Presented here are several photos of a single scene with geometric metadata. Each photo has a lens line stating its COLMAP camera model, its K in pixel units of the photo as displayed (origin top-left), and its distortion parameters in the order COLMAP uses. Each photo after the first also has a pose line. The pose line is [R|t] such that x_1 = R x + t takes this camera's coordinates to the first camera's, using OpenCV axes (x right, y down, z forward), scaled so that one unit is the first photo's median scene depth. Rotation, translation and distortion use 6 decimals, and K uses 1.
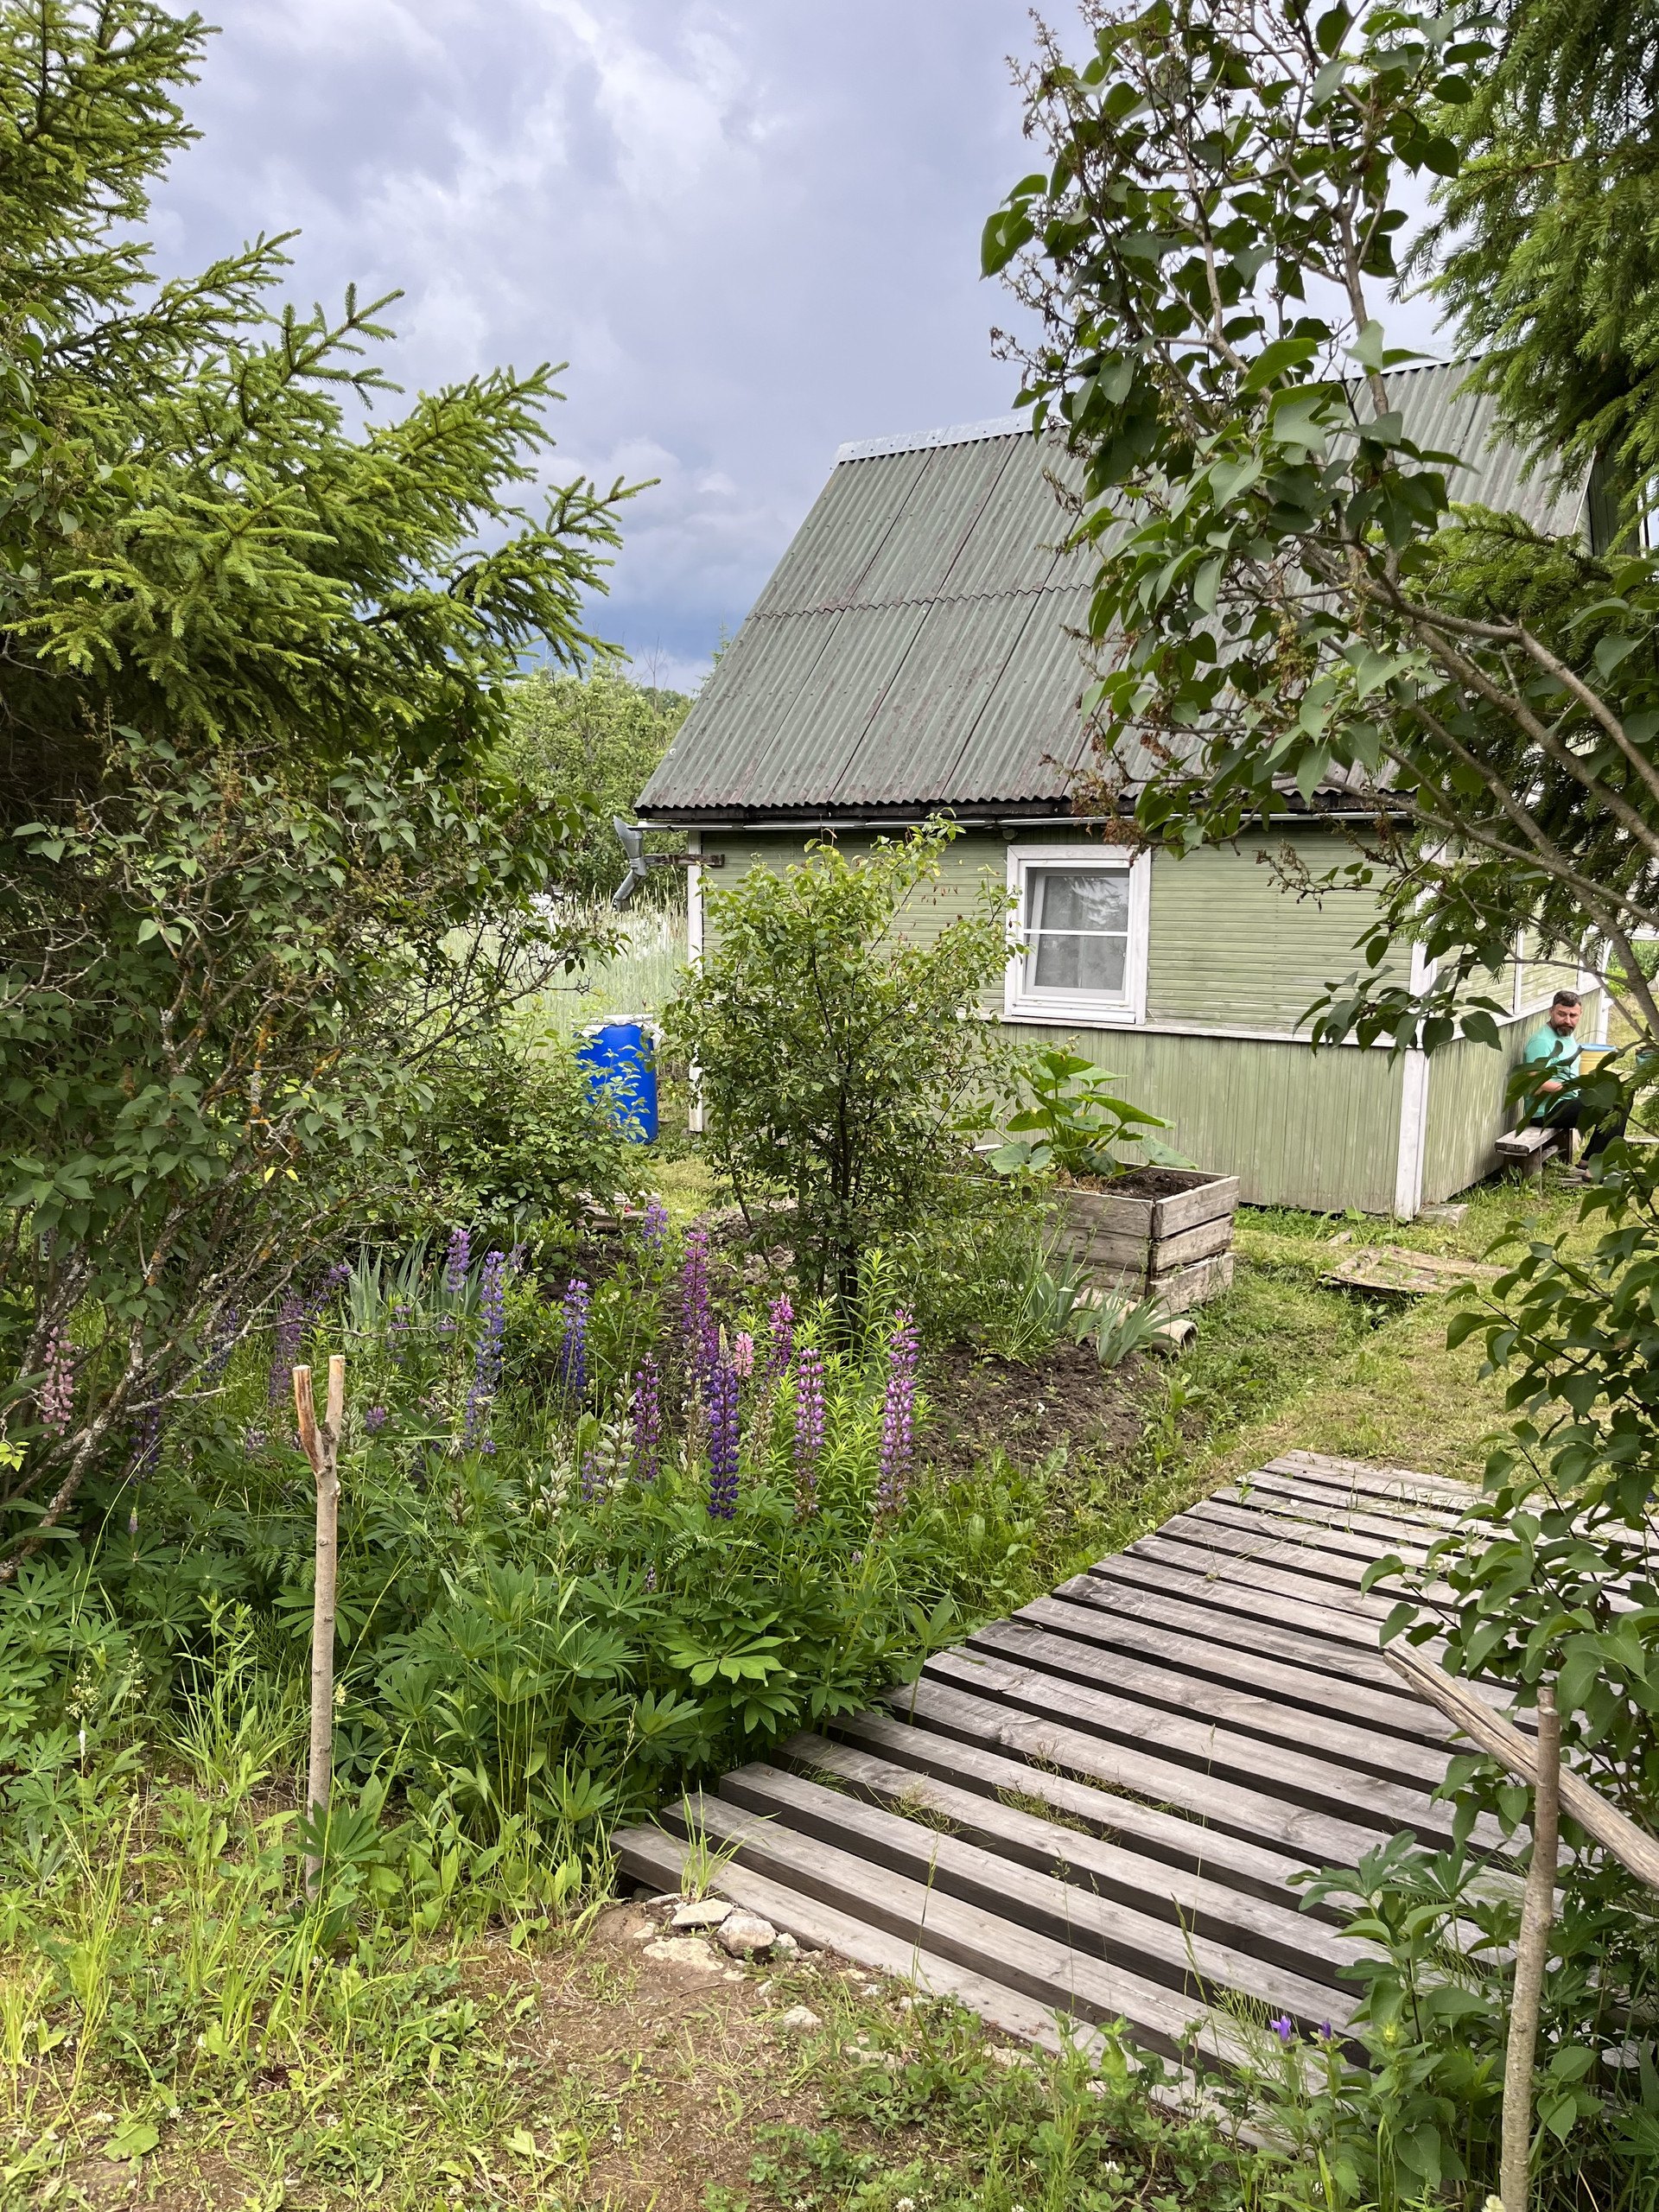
lens RADIAL K [[1674.7, 0, 831.6], [0, 1674.7, 1102.5], [0, 0, 1]] dist [0.004624, -0.003501]
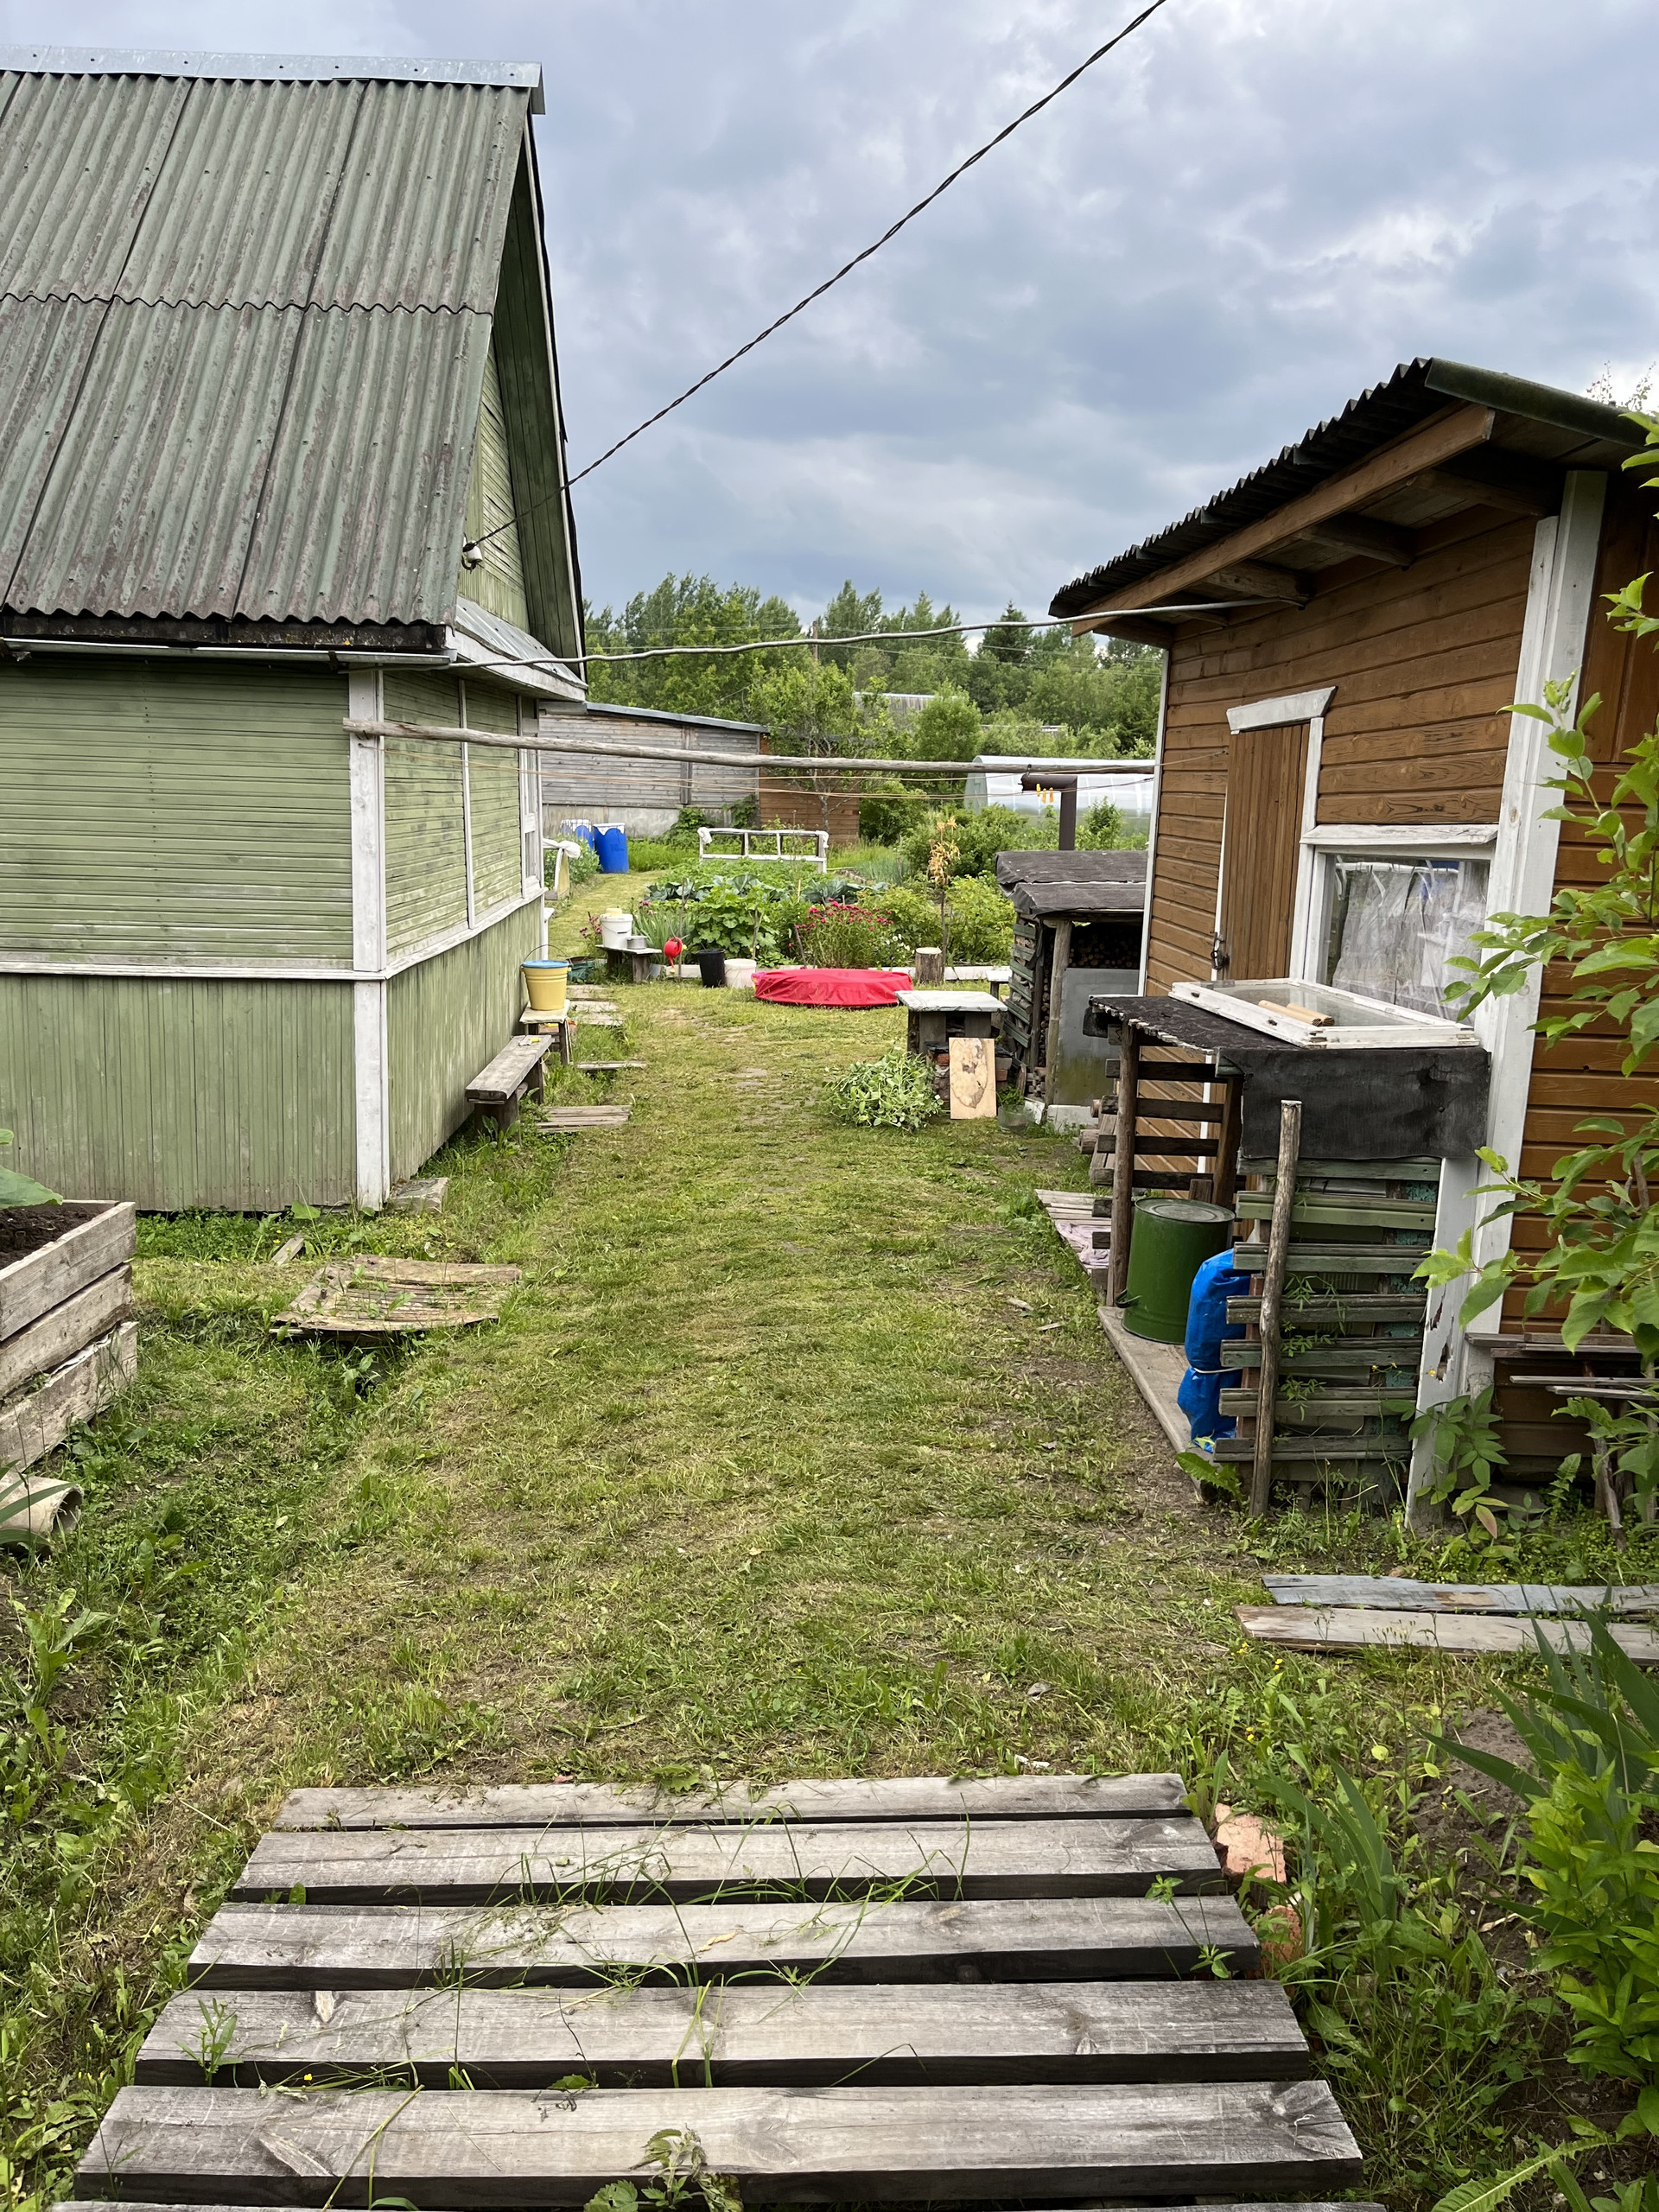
lens RADIAL K [[1674.7, 0, 835.6], [0, 1674.7, 1097.6], [0, 0, 1]] dist [0.004624, -0.003501]
pose [[0.800184, -0.093773, 0.592378, 0.080927], [0.066133, 0.995474, 0.068250, -0.019268], [-0.596097, -0.015437, 0.802764, 0.320852]]
